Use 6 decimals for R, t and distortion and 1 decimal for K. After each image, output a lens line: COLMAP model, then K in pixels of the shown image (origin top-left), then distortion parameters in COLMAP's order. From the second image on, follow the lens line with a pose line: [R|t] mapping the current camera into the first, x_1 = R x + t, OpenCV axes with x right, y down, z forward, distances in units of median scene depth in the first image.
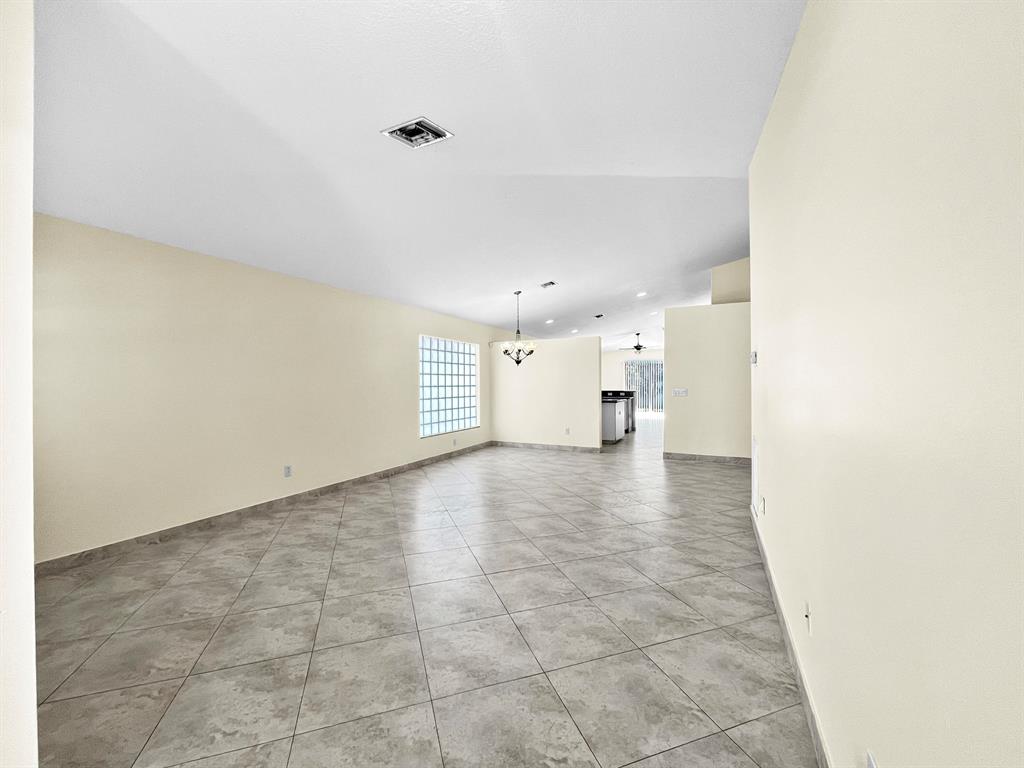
lens RADIAL K [[411.2, 0, 515.0], [0, 411.2, 386.2], [0, 0, 1]] dist [-0.001105, 0.000360]
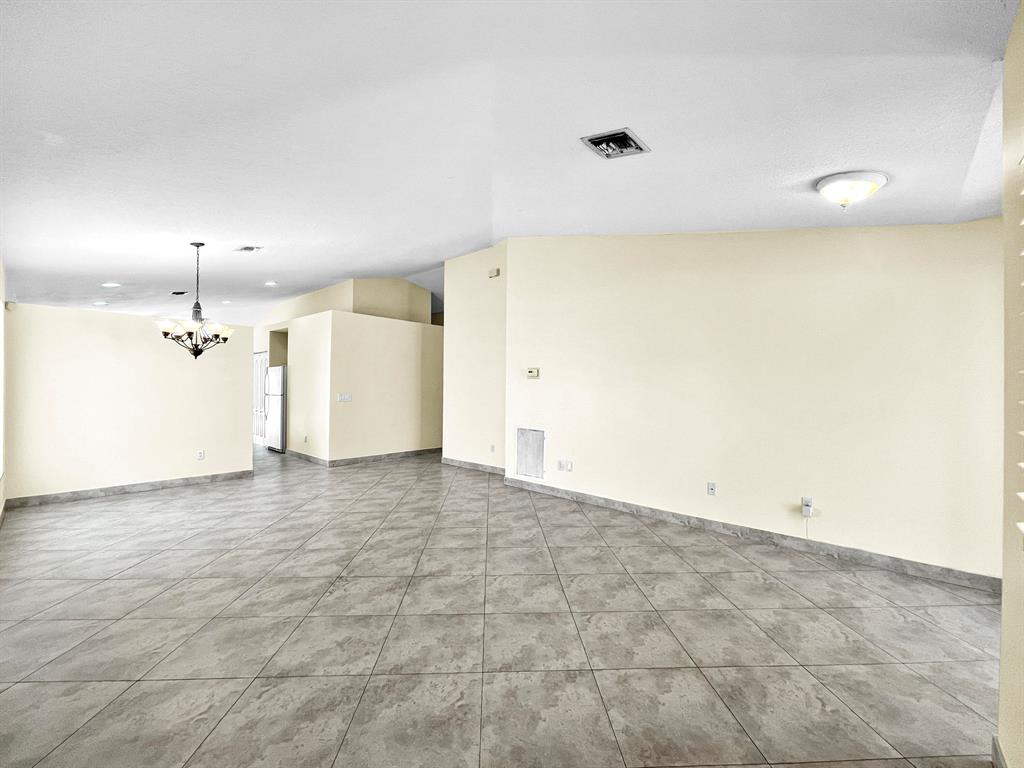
lens RADIAL K [[421.0, 0, 513.0], [0, 421.0, 372.1], [0, 0, 1]] dist [-0.003075, -0.000268]
pose [[0.278282, 0.046912, 0.959353, -1.202263], [-0.002318, 0.998836, -0.048170, 0.007958], [-0.960497, 0.011181, 0.278067, 0.863854]]
